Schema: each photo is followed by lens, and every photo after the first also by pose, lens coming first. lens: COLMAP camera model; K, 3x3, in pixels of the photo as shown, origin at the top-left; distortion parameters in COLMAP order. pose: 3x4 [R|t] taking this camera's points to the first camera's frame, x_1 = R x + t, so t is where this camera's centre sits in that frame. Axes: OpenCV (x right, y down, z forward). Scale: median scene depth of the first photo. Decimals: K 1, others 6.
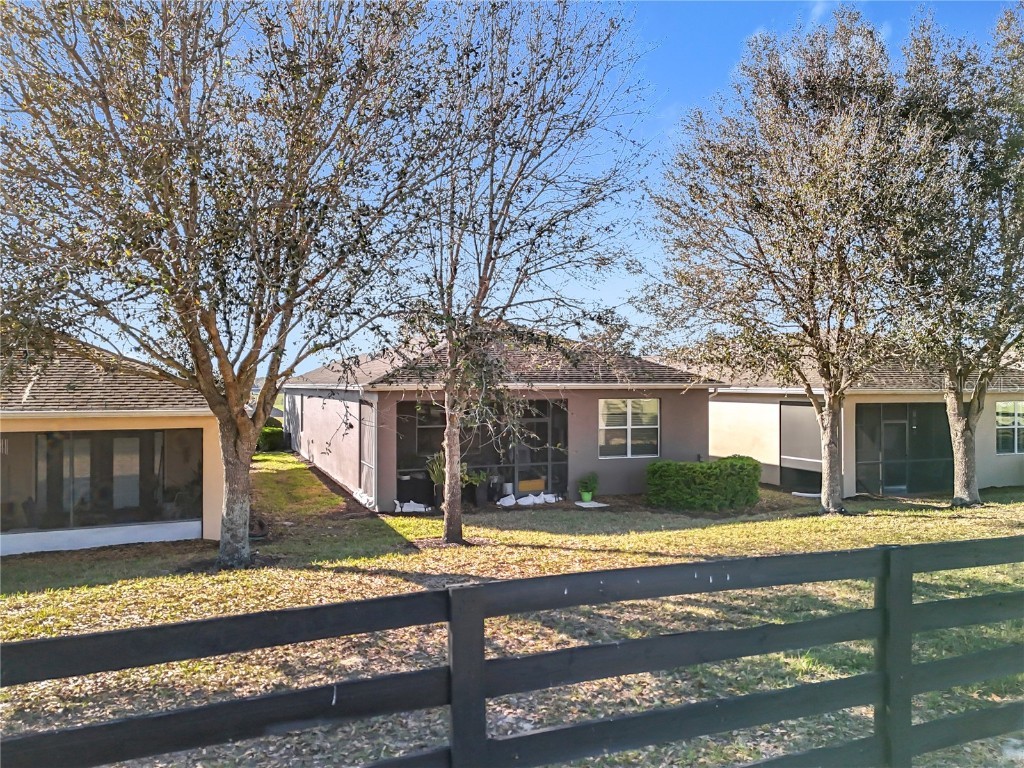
lens RADIAL K [[767.5, 0, 510.9], [0, 767.5, 382.9], [0, 0, 1]] dist [0.035492, -0.017137]
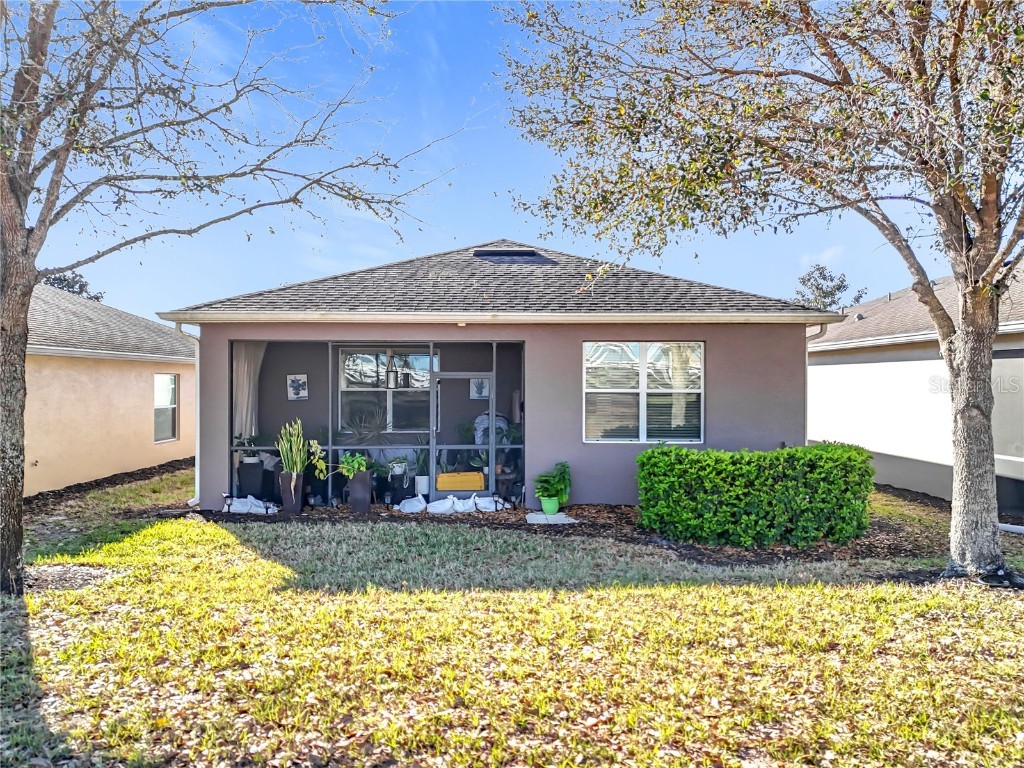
lens RADIAL K [[767.5, 0, 514.5], [0, 767.5, 384.5], [0, 0, 1]] dist [0.035492, -0.017137]
pose [[0.947755, 0.006968, -0.318923, 0.260560], [-0.005823, 0.999973, 0.004543, 0.053789], [0.318946, -0.002448, 0.947770, 0.437534]]
